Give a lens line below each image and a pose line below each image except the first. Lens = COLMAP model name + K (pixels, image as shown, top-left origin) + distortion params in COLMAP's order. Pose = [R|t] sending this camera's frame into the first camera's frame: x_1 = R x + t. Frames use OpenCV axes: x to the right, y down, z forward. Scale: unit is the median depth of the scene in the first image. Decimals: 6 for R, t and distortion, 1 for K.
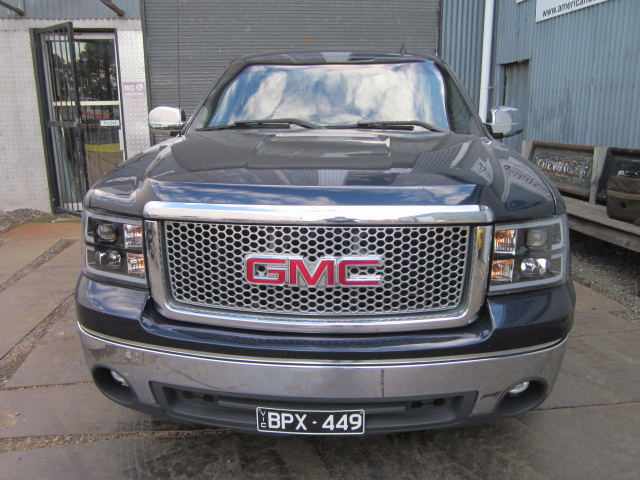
lens RADIAL K [[529.4, 0, 325.5], [0, 529.4, 237.6], [0, 0, 1]] dist [-0.046150, 0.022099]
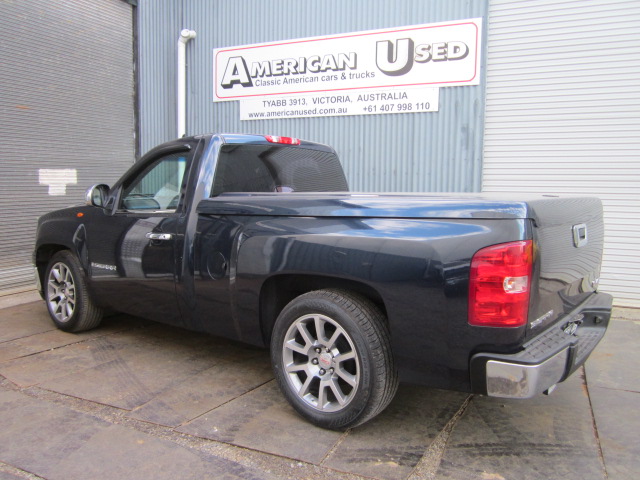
lens RADIAL K [[529.4, 0, 321.6], [0, 529.4, 243.5], [0, 0, 1]] dist [-0.046150, 0.022099]
pose [[0.552418, -0.075151, 0.830172, -0.601539], [0.175634, 0.984063, -0.027790, -0.040304], [-0.814854, 0.161158, 0.556814, 0.160423]]
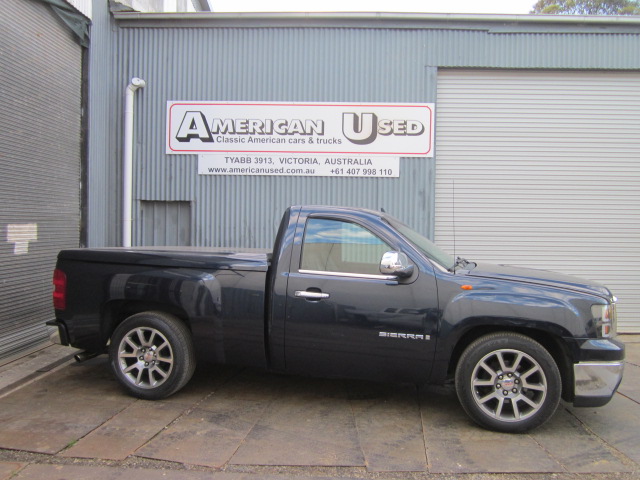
lens RADIAL K [[529.4, 0, 323.5], [0, 529.4, 245.3], [0, 0, 1]] dist [-0.046150, 0.022099]
pose [[0.165582, -0.018112, 0.986030, -0.842518], [0.212320, 0.977040, -0.017707, -0.154460], [-0.963069, 0.212286, 0.165626, 0.532475]]
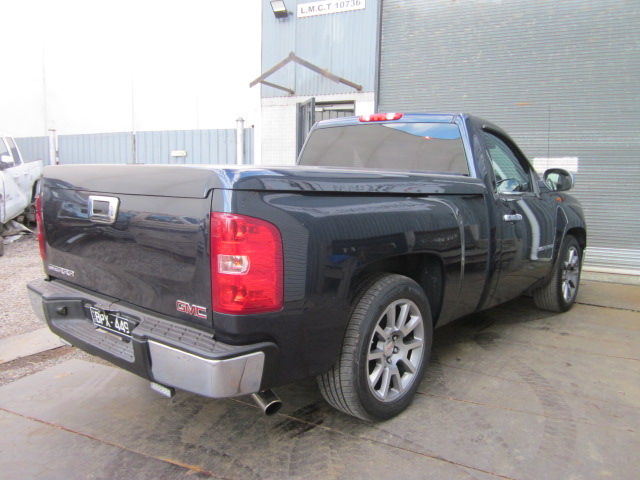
lens RADIAL K [[529.4, 0, 326.1], [0, 529.4, 238.1], [0, 0, 1]] dist [-0.046150, 0.022099]
pose [[0.816435, 0.097915, -0.569075, 0.310409], [-0.159553, 0.985403, -0.059357, 0.000591], [0.554956, 0.139259, 0.820141, -0.003374]]
